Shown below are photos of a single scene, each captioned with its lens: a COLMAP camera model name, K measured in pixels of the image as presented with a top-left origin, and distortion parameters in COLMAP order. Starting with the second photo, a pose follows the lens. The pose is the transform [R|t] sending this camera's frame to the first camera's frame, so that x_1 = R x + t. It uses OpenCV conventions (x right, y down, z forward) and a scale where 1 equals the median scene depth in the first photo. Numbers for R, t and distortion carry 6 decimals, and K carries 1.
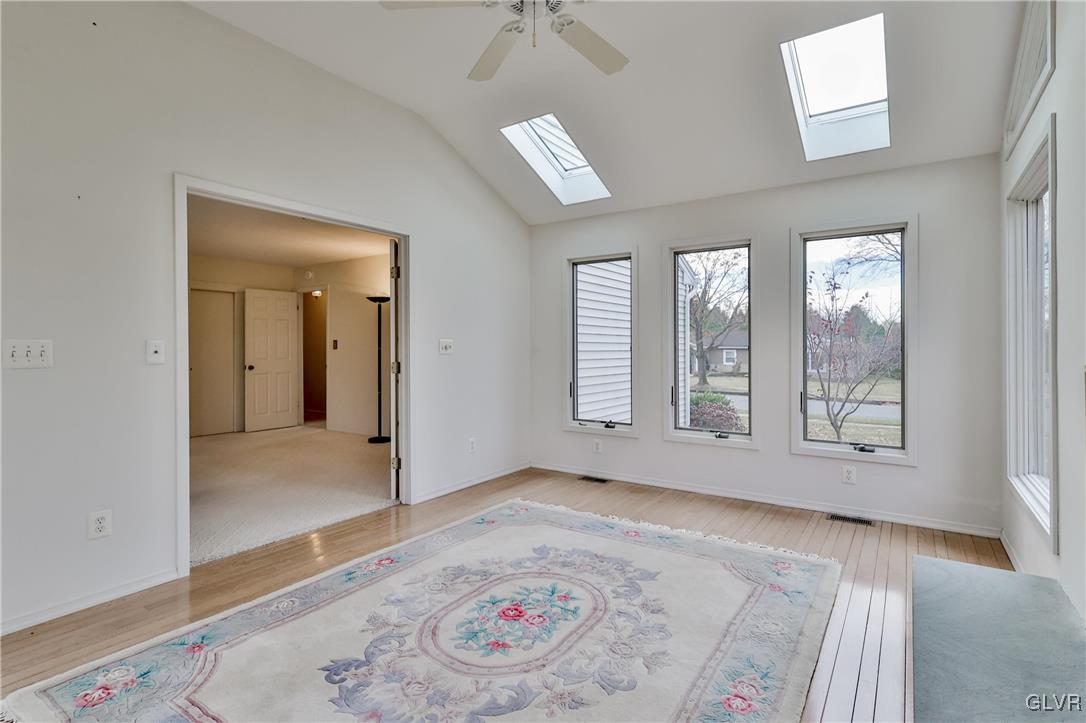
lens RADIAL K [[539.0, 0, 540.8], [0, 539.0, 350.9], [0, 0, 1]] dist [0.003754, 0.001622]
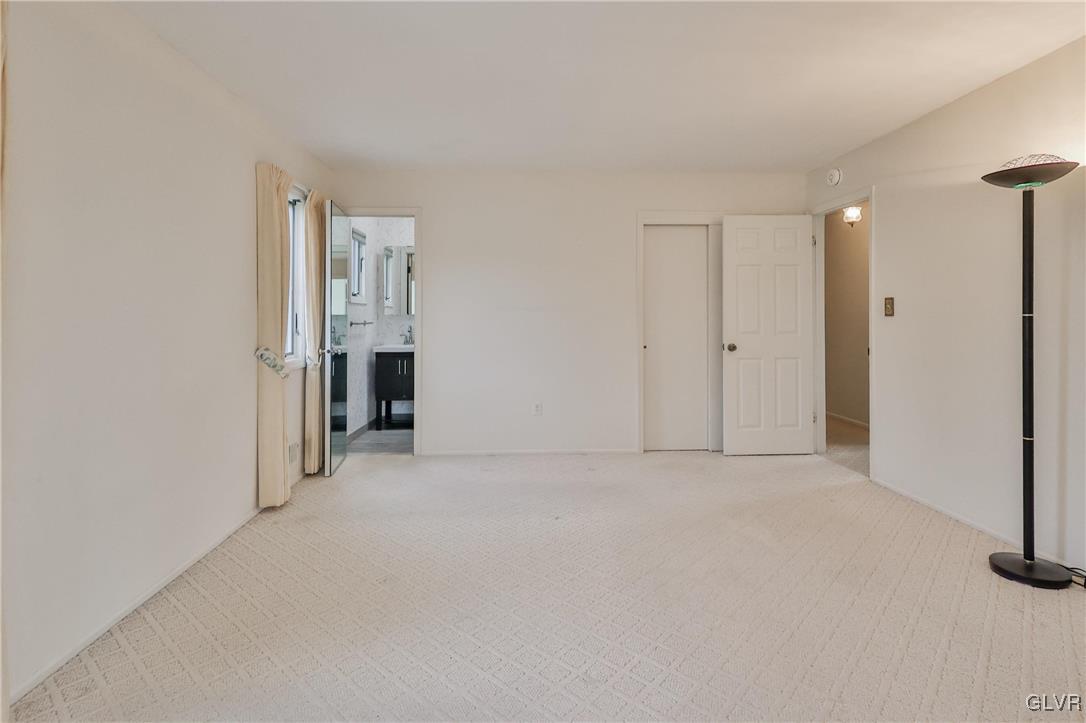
lens RADIAL K [[547.2, 0, 538.6], [0, 547.2, 311.6], [0, 0, 1]] dist [0.002852, 0.000446]
pose [[0.595752, -0.006433, -0.803143, -0.431114], [-0.000060, 0.999968, -0.008054, -0.008866], [0.803169, 0.004846, 0.595732, 1.126411]]
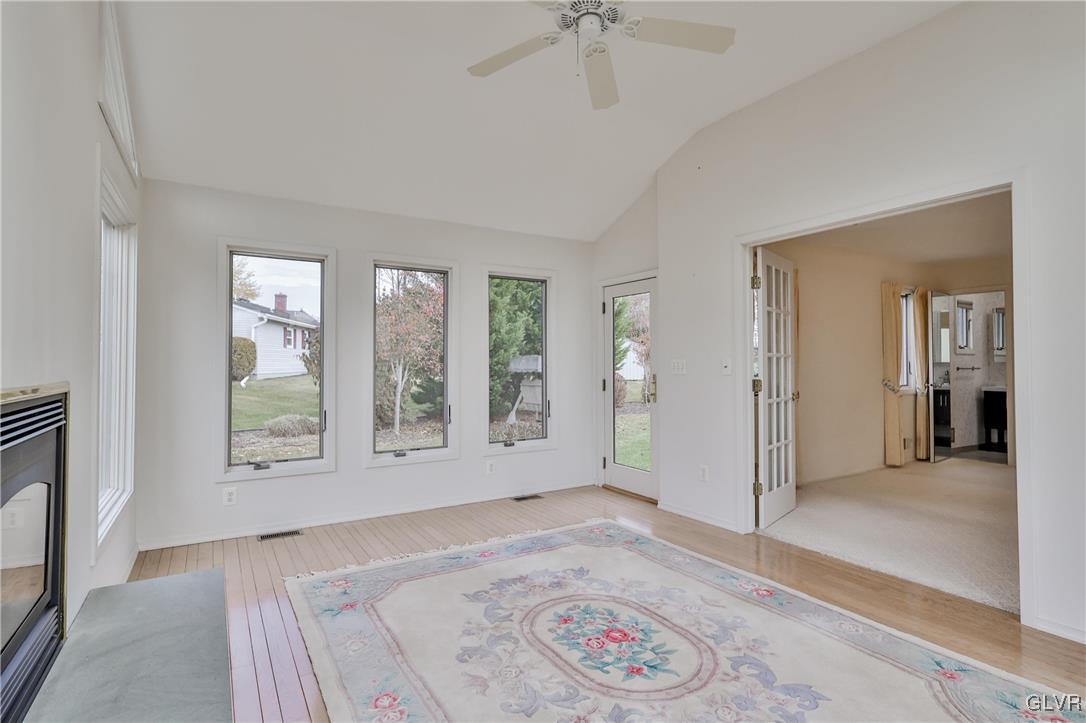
lens RADIAL K [[539.0, 0, 540.8], [0, 539.0, 350.9], [0, 0, 1]] dist [0.003754, 0.001622]
pose [[-0.413555, -0.020831, -0.910241, 0.706163], [-0.000876, 0.999747, -0.022481, -0.007079], [0.910479, -0.008500, -0.413469, 0.998048]]
